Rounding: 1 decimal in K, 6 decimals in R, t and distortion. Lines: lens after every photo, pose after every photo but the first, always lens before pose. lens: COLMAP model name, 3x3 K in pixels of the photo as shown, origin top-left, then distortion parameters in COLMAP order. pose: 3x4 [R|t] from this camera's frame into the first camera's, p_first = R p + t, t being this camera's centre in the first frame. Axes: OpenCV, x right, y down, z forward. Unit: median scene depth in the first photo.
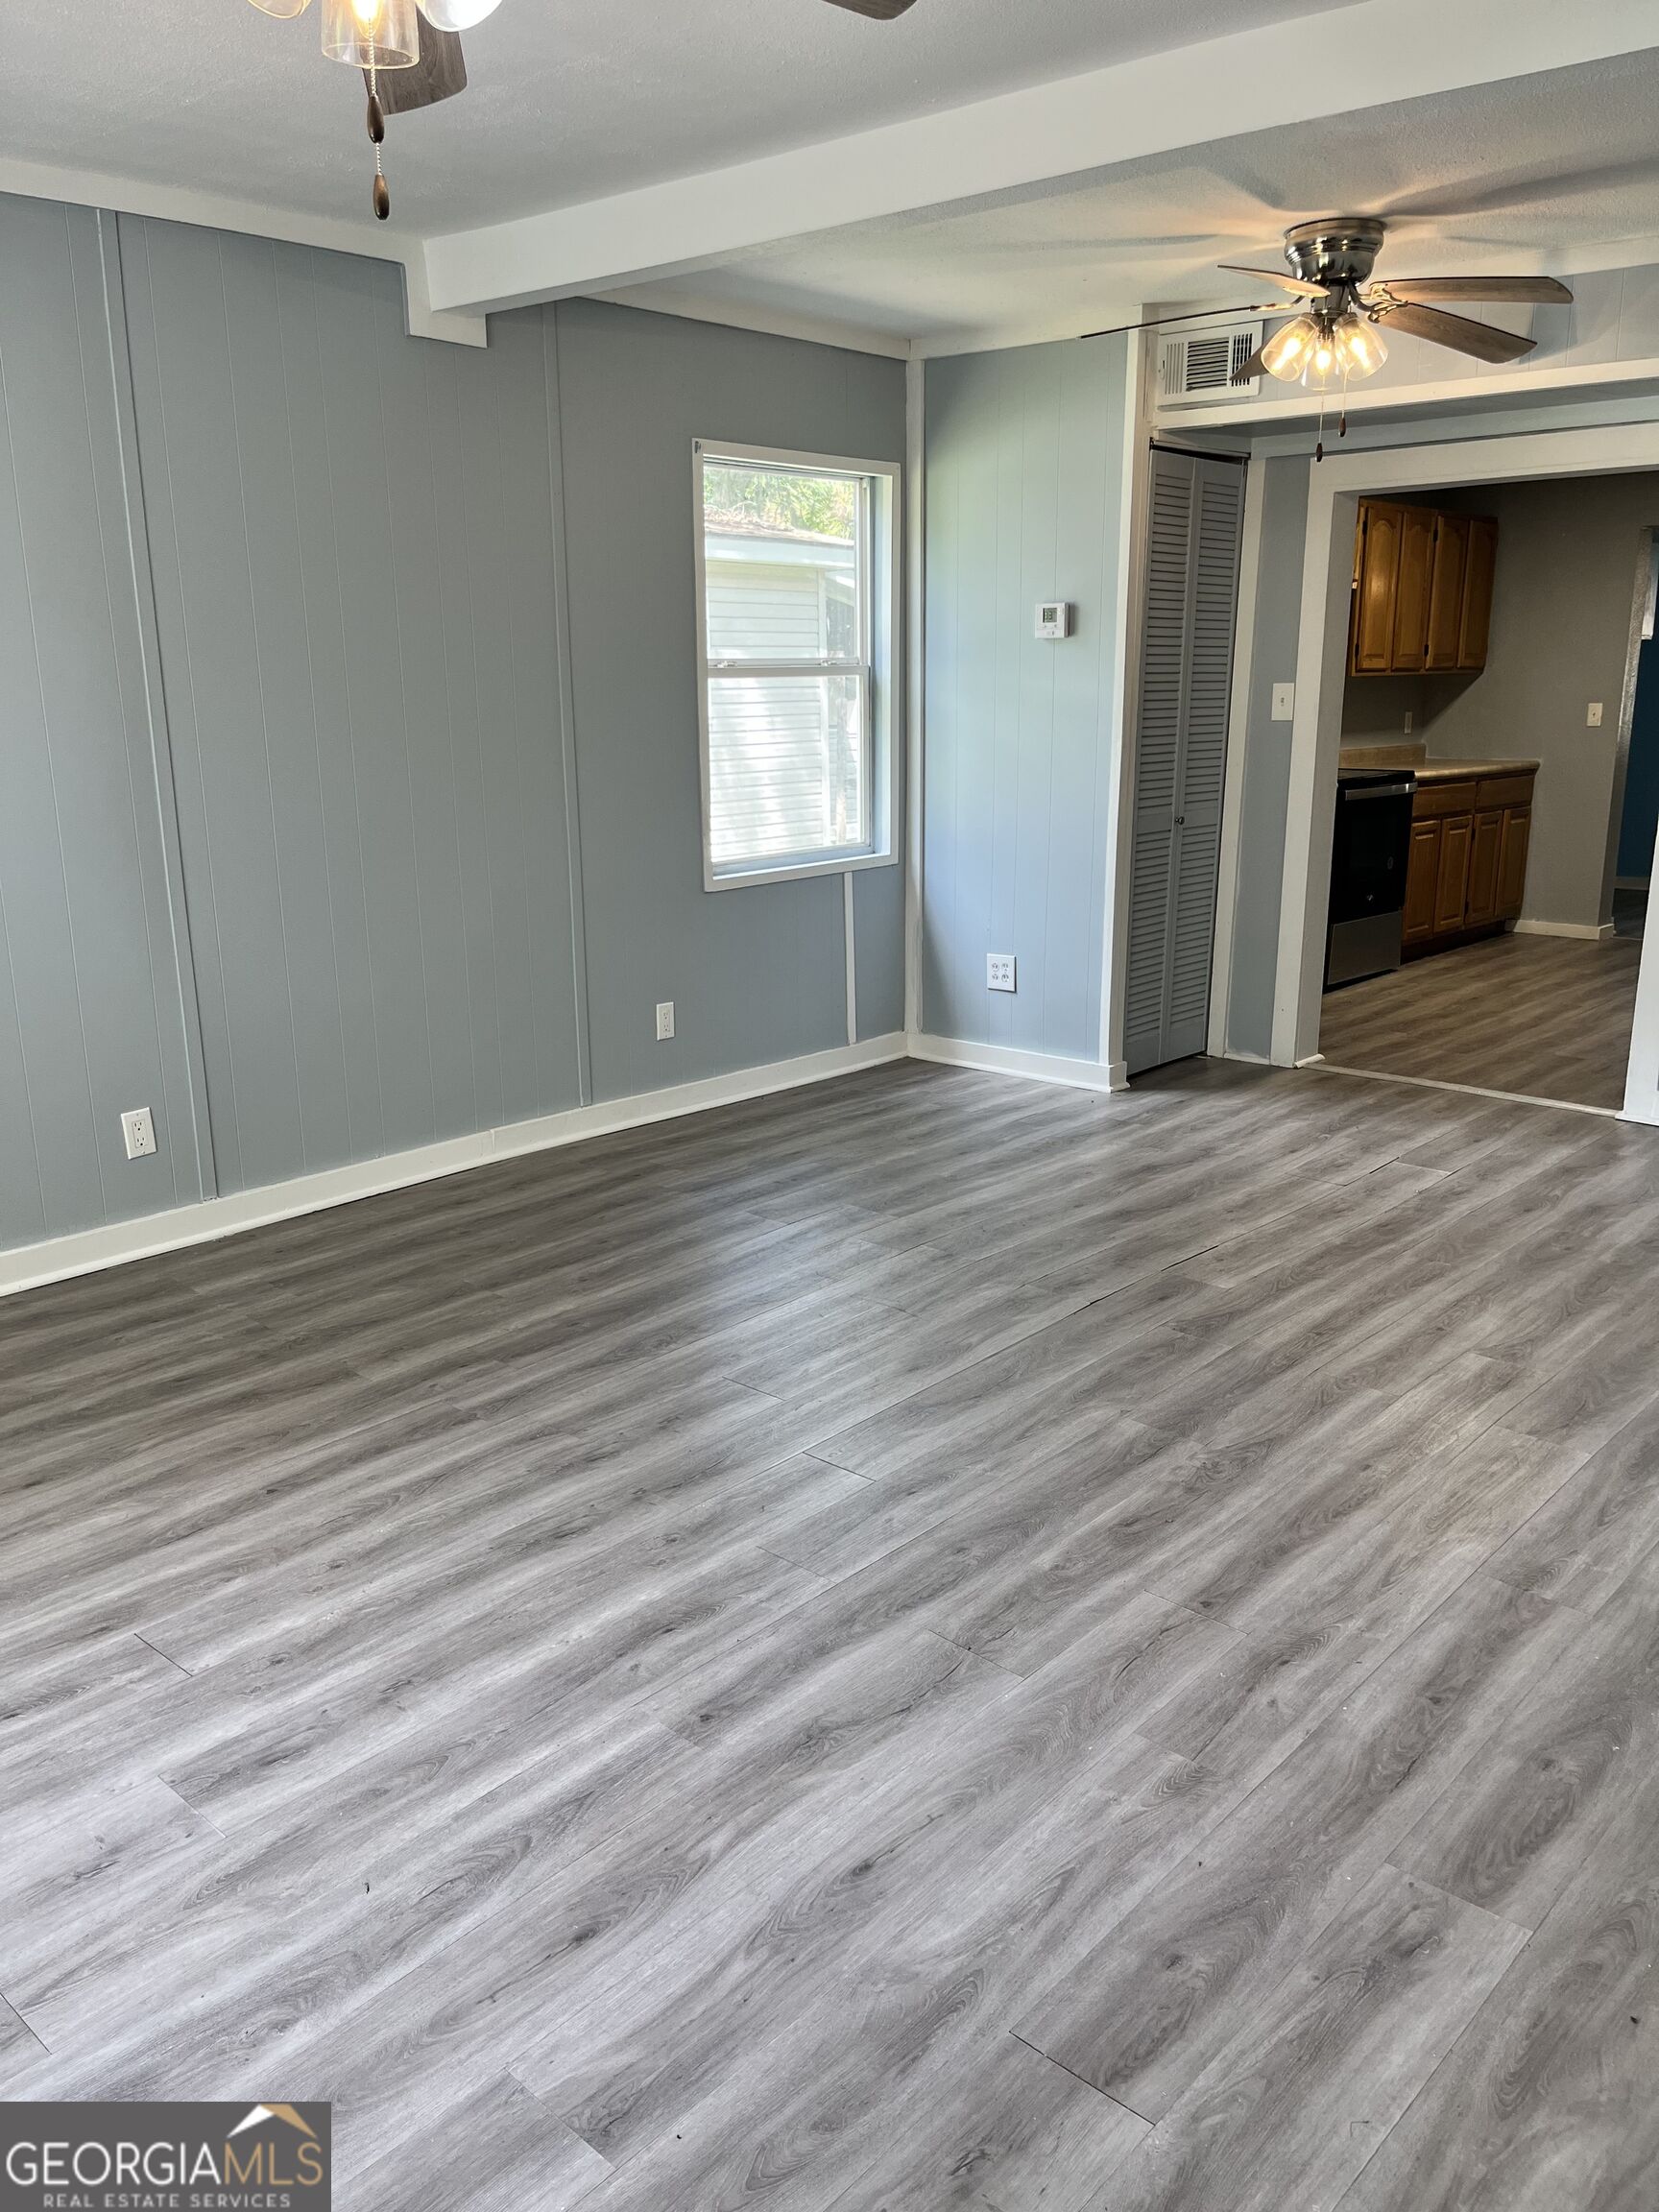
lens RADIAL K [[1675.2, 0, 834.5], [0, 1675.2, 1093.3], [0, 0, 1]] dist [0.033780, -0.026280]
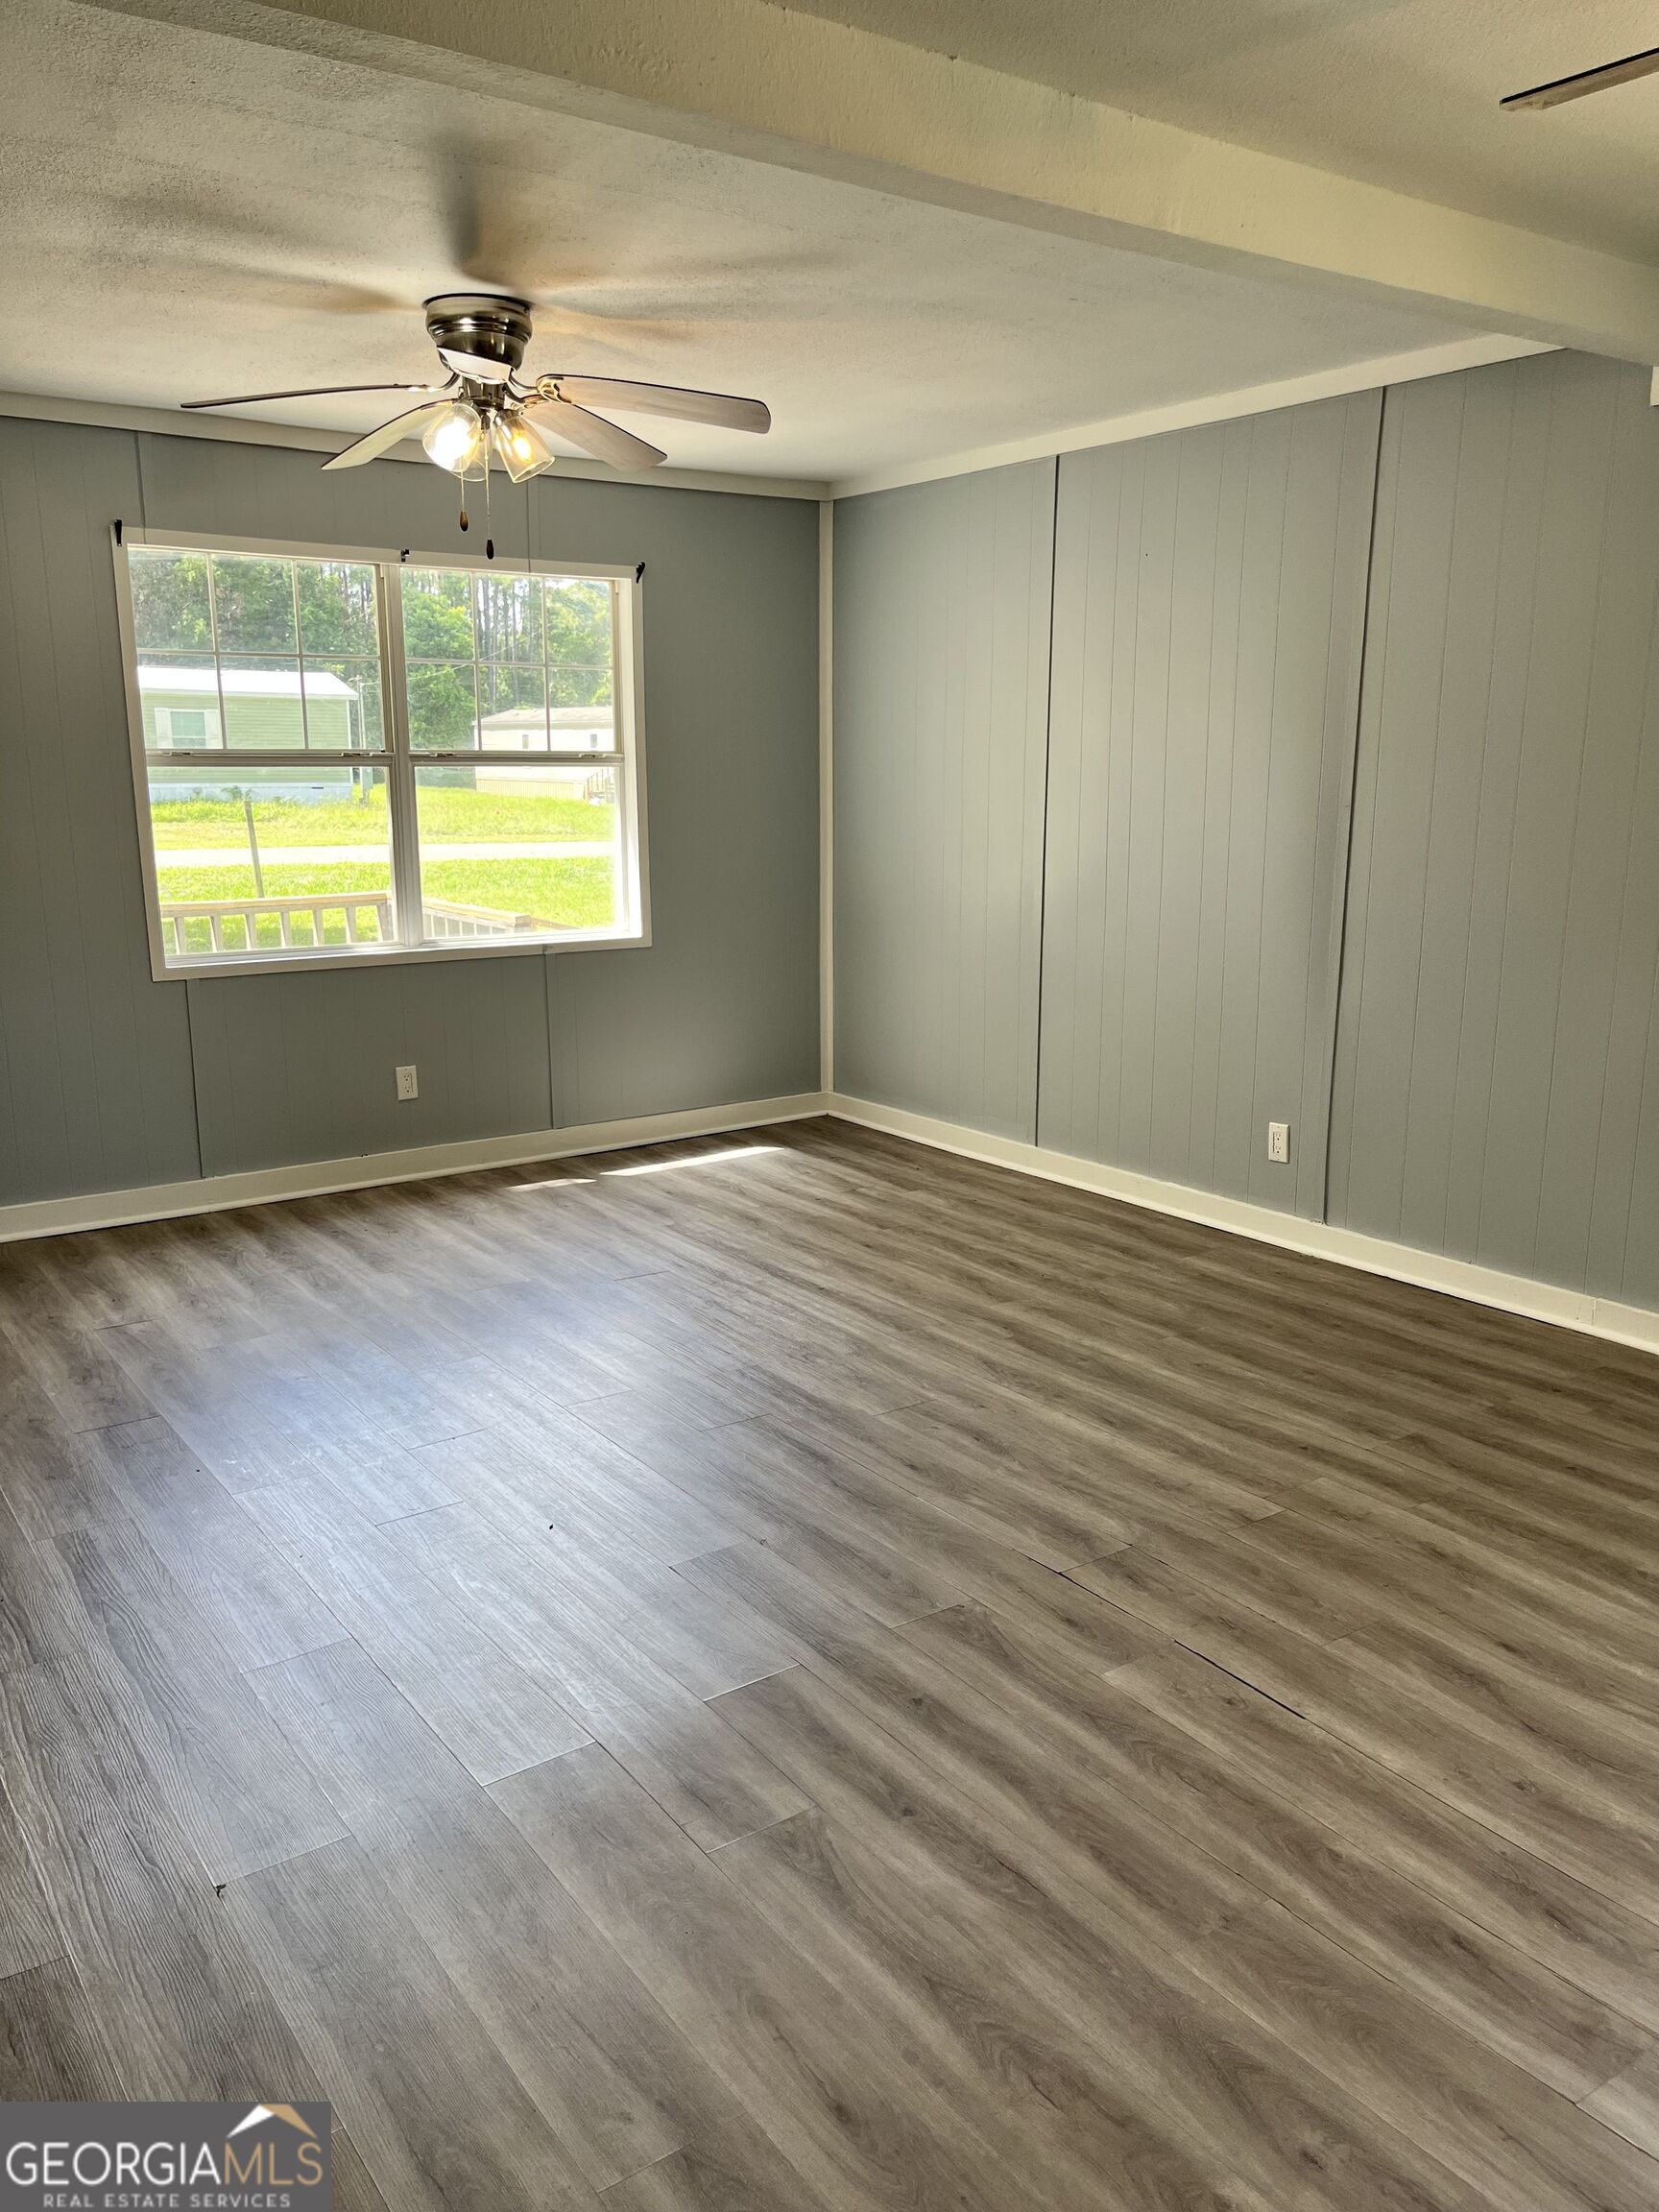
lens RADIAL K [[1675.2, 0, 819.6], [0, 1675.2, 1095.6], [0, 0, 1]] dist [0.033780, -0.026280]
pose [[-0.211320, 0.199886, -0.956760, 0.860266], [-0.244979, 0.936789, 0.249822, -0.243871], [0.946218, 0.287179, -0.148995, 0.927653]]
